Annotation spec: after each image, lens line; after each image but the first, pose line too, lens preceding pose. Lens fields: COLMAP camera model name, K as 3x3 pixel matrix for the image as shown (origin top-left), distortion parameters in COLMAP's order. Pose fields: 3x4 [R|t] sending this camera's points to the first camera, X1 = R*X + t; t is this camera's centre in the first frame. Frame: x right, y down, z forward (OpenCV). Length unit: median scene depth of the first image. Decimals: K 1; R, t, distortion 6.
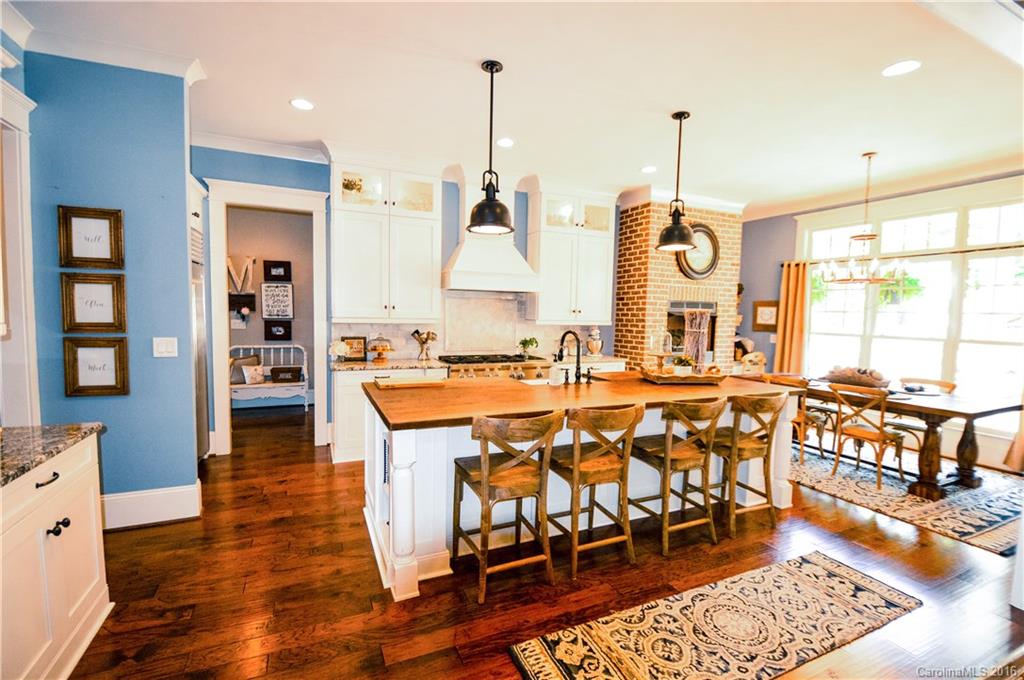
lens RADIAL K [[457.5, 0, 516.1], [0, 457.5, 342.0], [0, 0, 1]] dist [-0.012699, -0.000791]
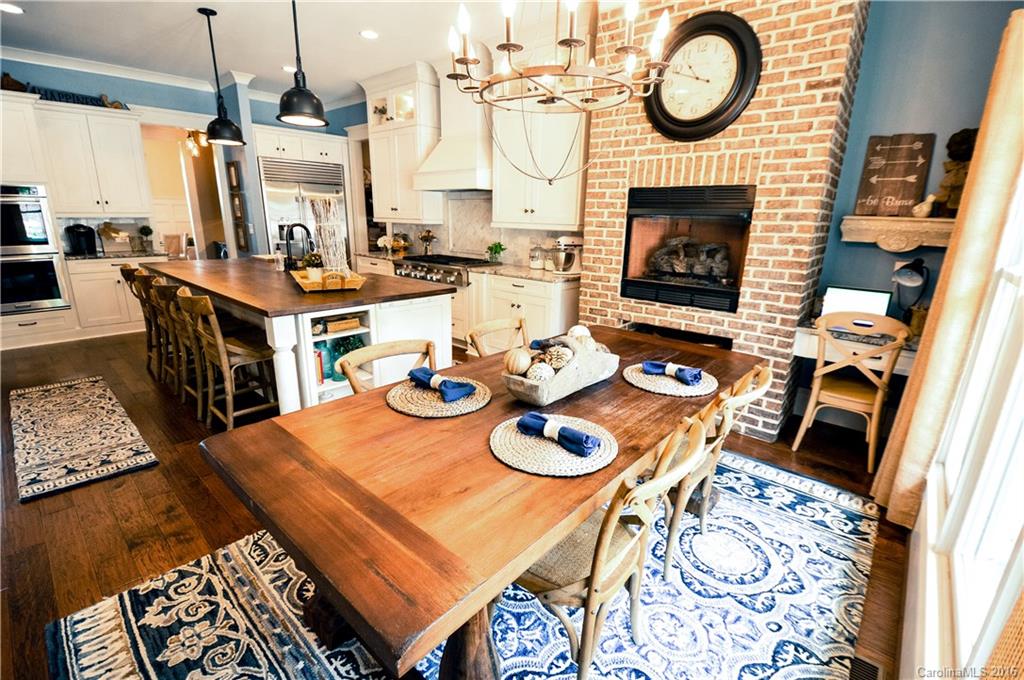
lens RADIAL K [[457.5, 0, 517.0], [0, 457.5, 343.6], [0, 0, 1]] dist [-0.012699, -0.000791]
pose [[0.402893, 0.229181, -0.886089, 1.477028], [-0.078527, 0.973228, 0.216013, -0.022529], [0.911872, -0.017448, 0.410104, 1.115816]]
